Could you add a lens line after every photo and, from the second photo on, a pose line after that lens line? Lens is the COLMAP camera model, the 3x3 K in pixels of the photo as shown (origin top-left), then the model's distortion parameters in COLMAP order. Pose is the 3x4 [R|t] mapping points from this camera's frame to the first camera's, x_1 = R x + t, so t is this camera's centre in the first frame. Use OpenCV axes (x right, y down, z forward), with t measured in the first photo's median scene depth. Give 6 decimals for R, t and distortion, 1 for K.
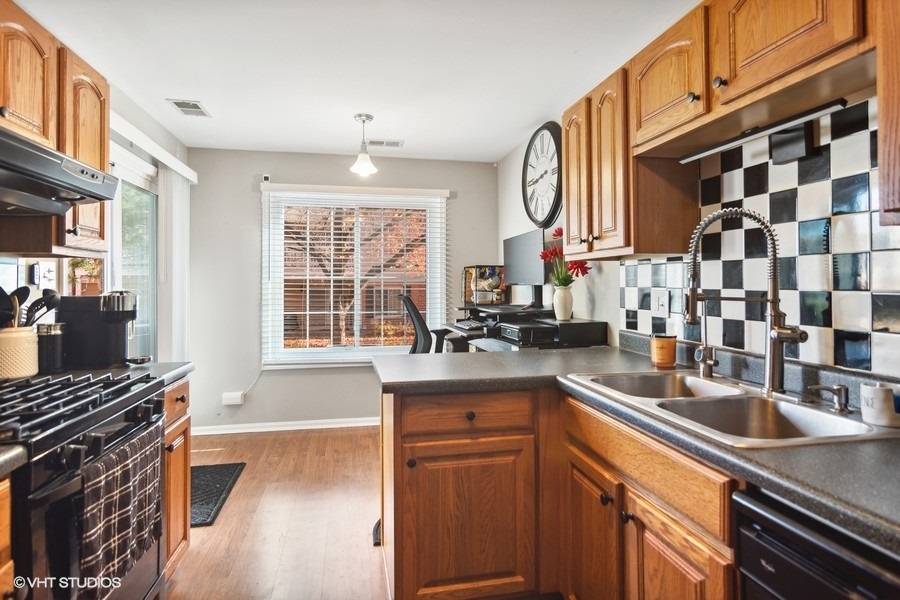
lens RADIAL K [[484.1, 0, 515.1], [0, 484.1, 279.0], [0, 0, 1]] dist [0.003115, 0.000112]
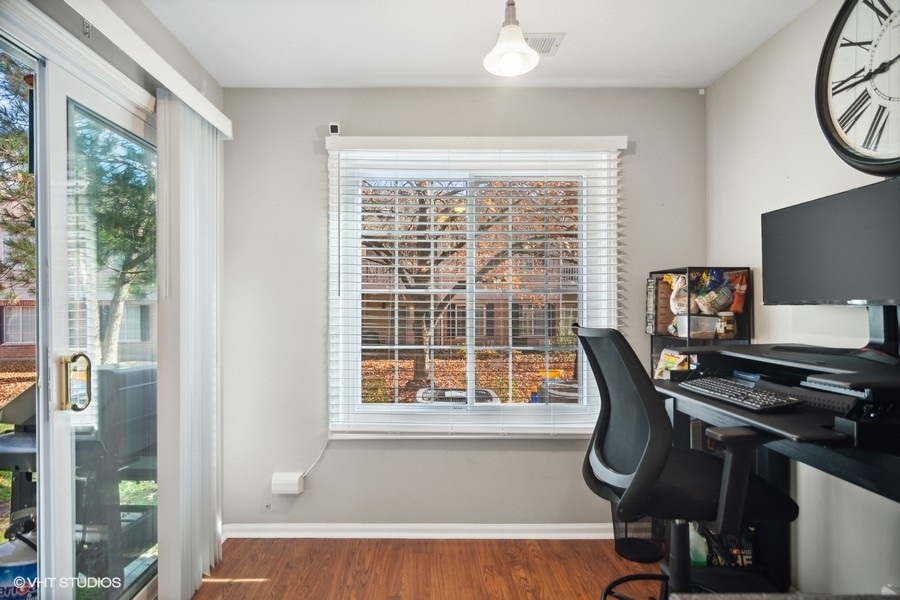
lens RADIAL K [[484.1, 0, 445.7], [0, 484.1, 302.9], [0, 0, 1]] dist [0.003115, 0.000112]
pose [[0.960694, 0.002732, -0.277594, -0.198263], [0.000620, 0.999928, 0.011988, 0.004862], [0.277607, -0.011689, 0.960624, 0.427913]]
